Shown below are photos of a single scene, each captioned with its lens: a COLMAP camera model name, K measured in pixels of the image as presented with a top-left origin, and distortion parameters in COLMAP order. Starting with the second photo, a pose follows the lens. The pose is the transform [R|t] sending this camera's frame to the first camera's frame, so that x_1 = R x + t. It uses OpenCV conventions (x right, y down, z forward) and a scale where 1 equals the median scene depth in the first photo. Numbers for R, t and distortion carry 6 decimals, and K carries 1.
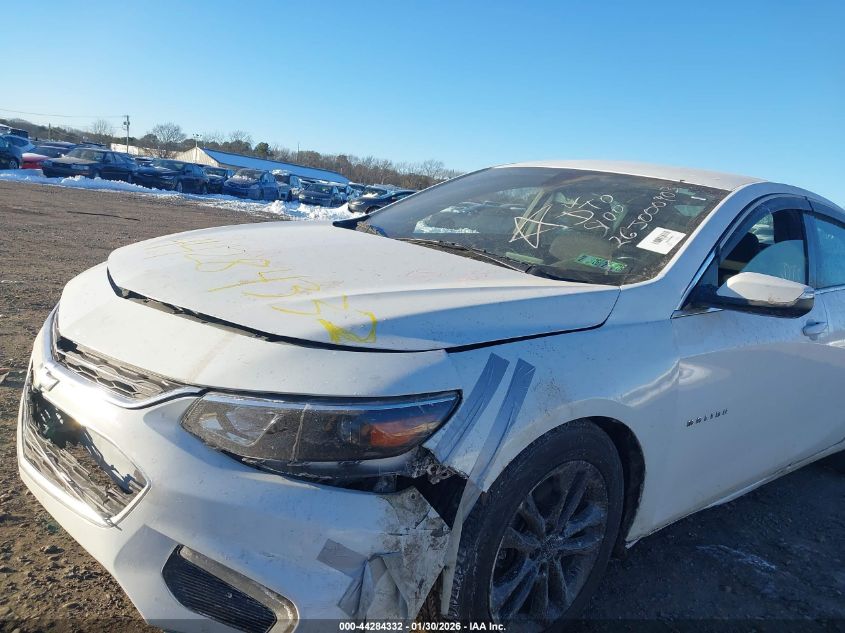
lens RADIAL K [[678.3, 0, 427.1], [0, 678.3, 301.4], [0, 0, 1]] dist [0.025311, -0.014068]
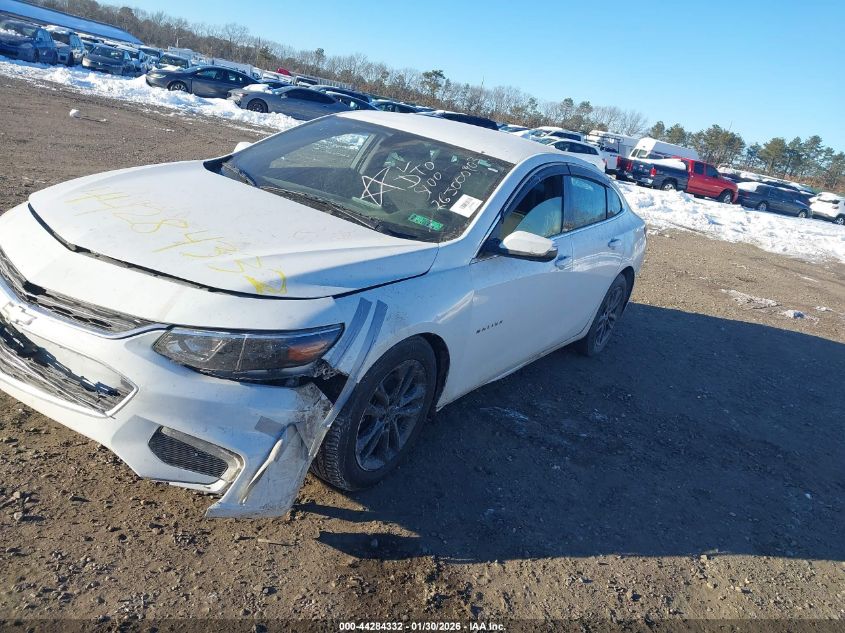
lens RADIAL K [[660.7, 0, 422.5], [0, 660.7, 316.5], [0, 0, 1]] dist [0.096485, -0.126854]
pose [[0.964270, -0.020540, 0.264125, -0.160521], [-0.029290, 0.982612, 0.183347, -0.154150], [-0.263298, -0.184532, 0.946901, -0.462546]]
